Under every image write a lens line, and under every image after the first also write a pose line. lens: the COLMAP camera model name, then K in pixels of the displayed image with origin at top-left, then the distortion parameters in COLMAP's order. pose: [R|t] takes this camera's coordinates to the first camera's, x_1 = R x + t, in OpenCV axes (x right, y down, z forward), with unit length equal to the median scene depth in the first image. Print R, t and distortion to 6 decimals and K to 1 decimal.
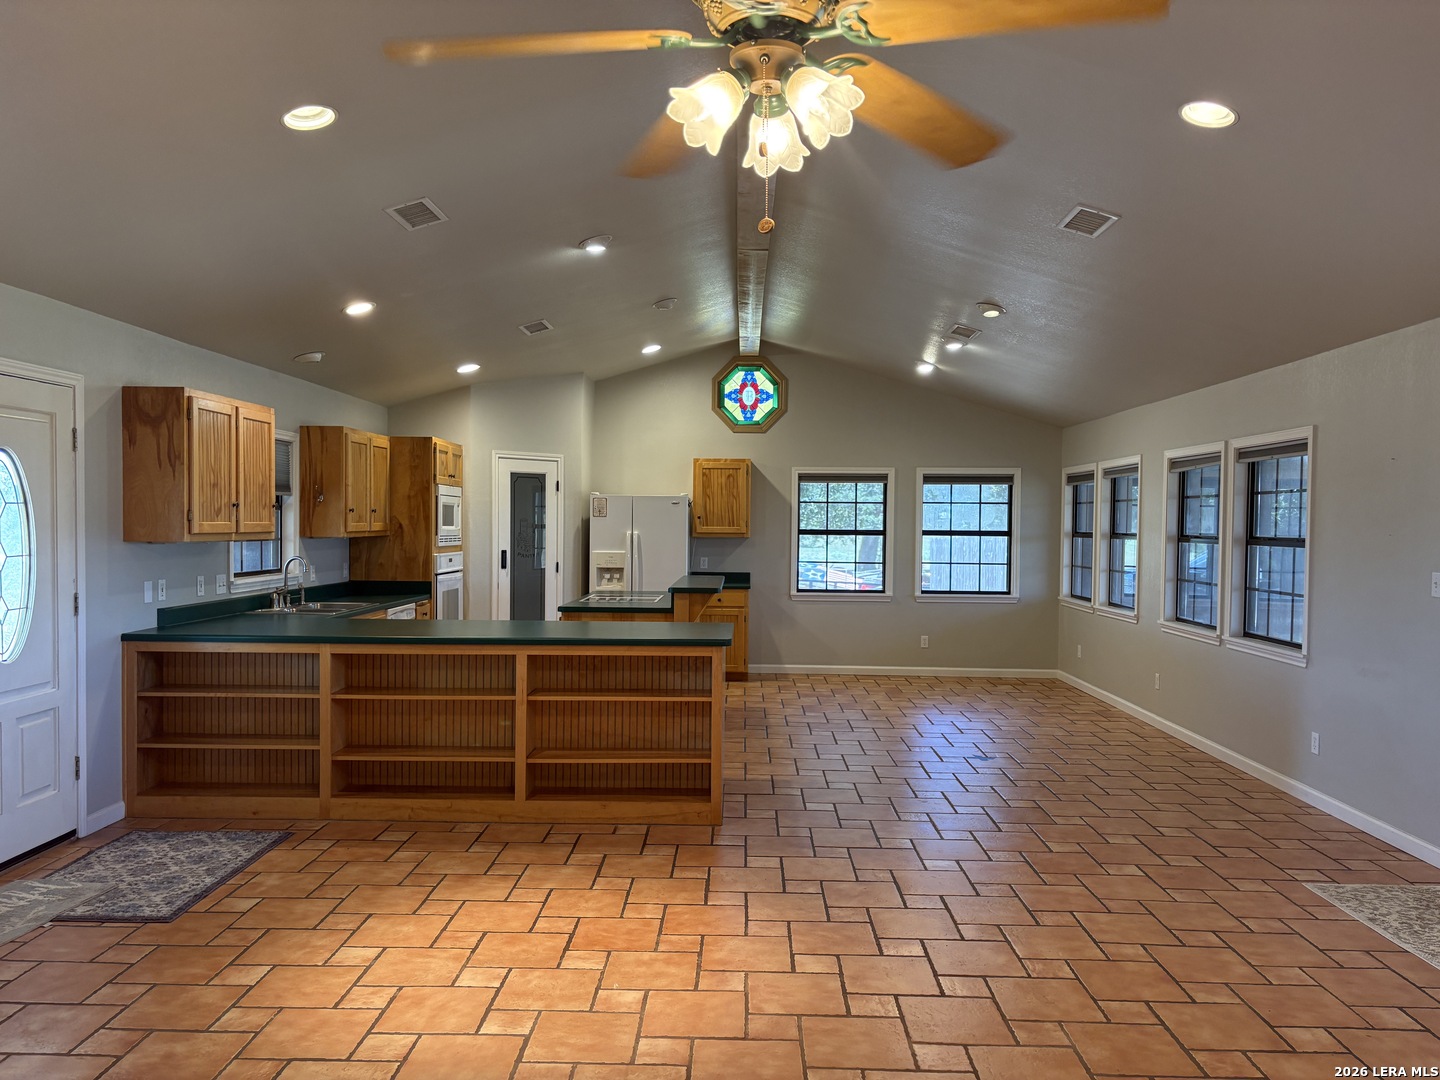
lens RADIAL K [[1077.0, 0, 710.2], [0, 1077.0, 545.2], [0, 0, 1]] dist [0.046222, -0.053884]
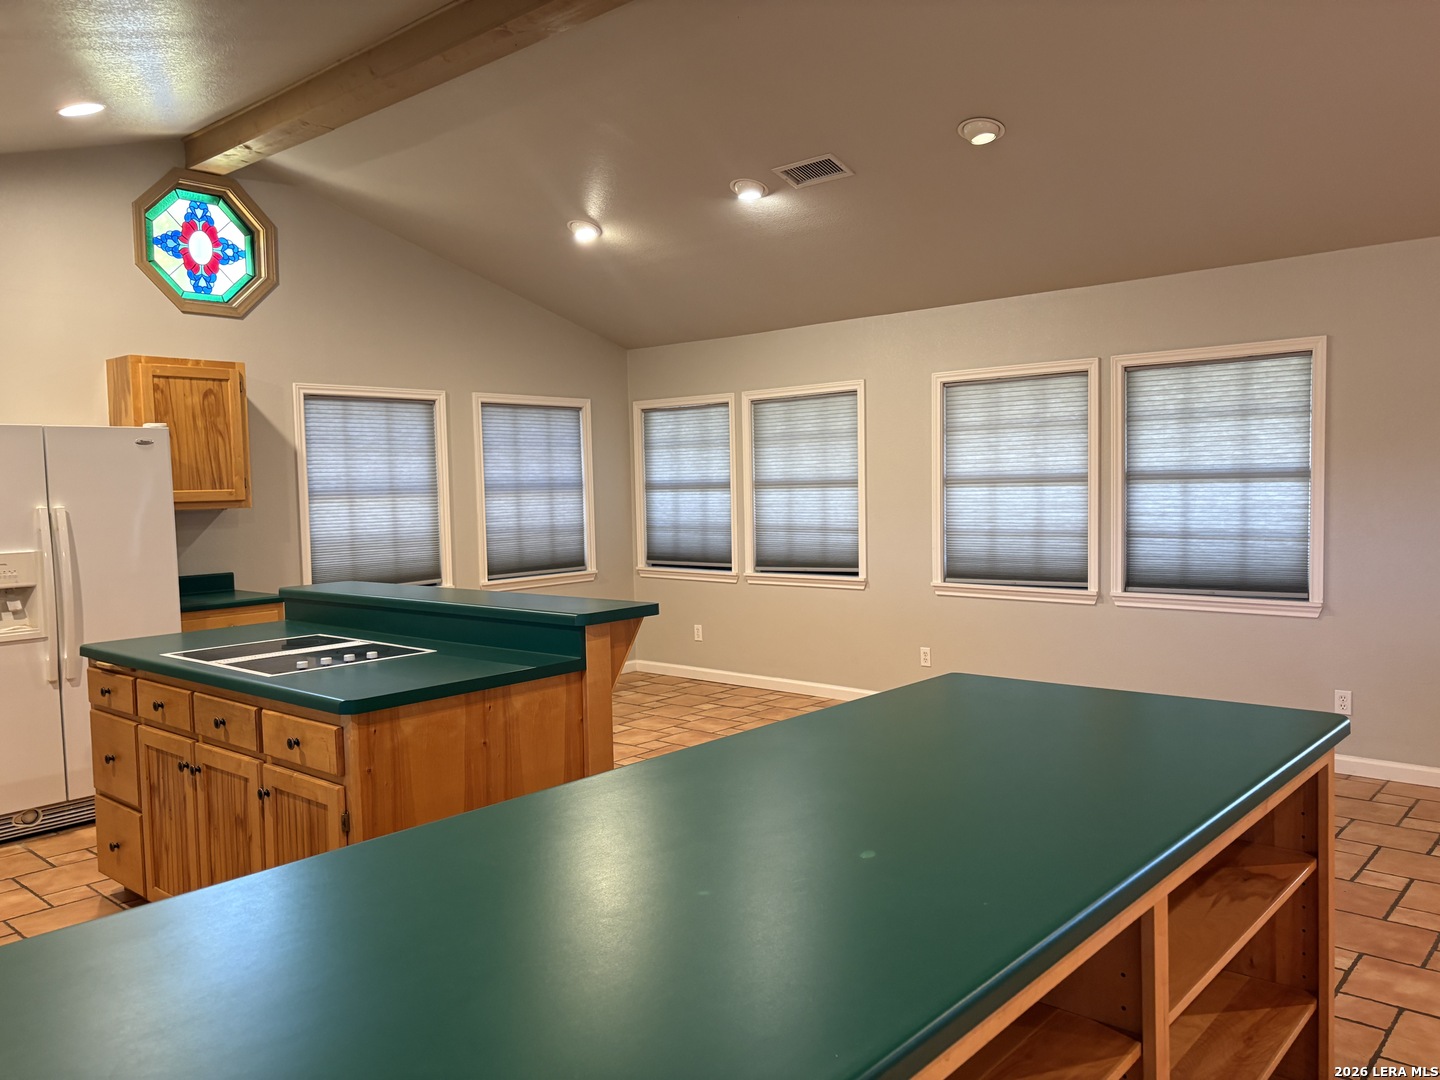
lens RADIAL K [[1077.0, 0, 726.9], [0, 1077.0, 535.4], [0, 0, 1]] dist [0.046222, -0.053884]
pose [[0.635141, -0.064955, 0.769660, -0.253700], [0.046336, 0.997867, 0.045977, -0.007718], [-0.771005, 0.006461, 0.636796, 0.503806]]
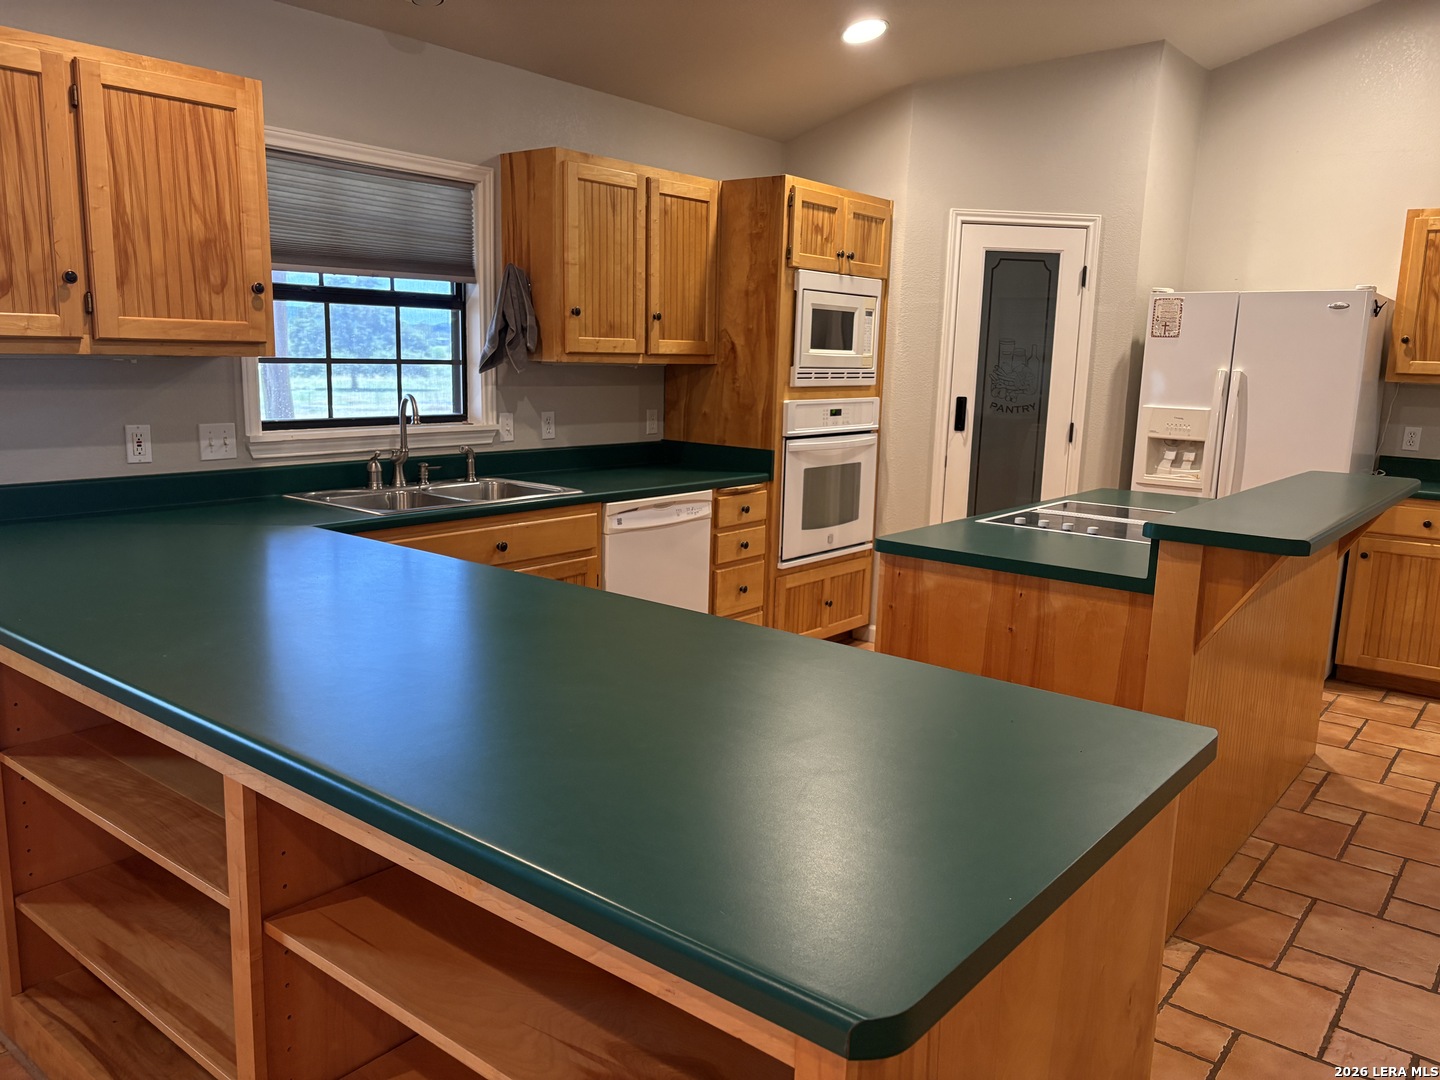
lens RADIAL K [[1077.0, 0, 727.6], [0, 1077.0, 546.8], [0, 0, 1]] dist [0.046222, -0.053884]
pose [[0.800449, 0.116614, -0.587948, 0.045326], [-0.029676, 0.987400, 0.155439, -0.002184], [0.598666, -0.106973, 0.793824, 0.480467]]
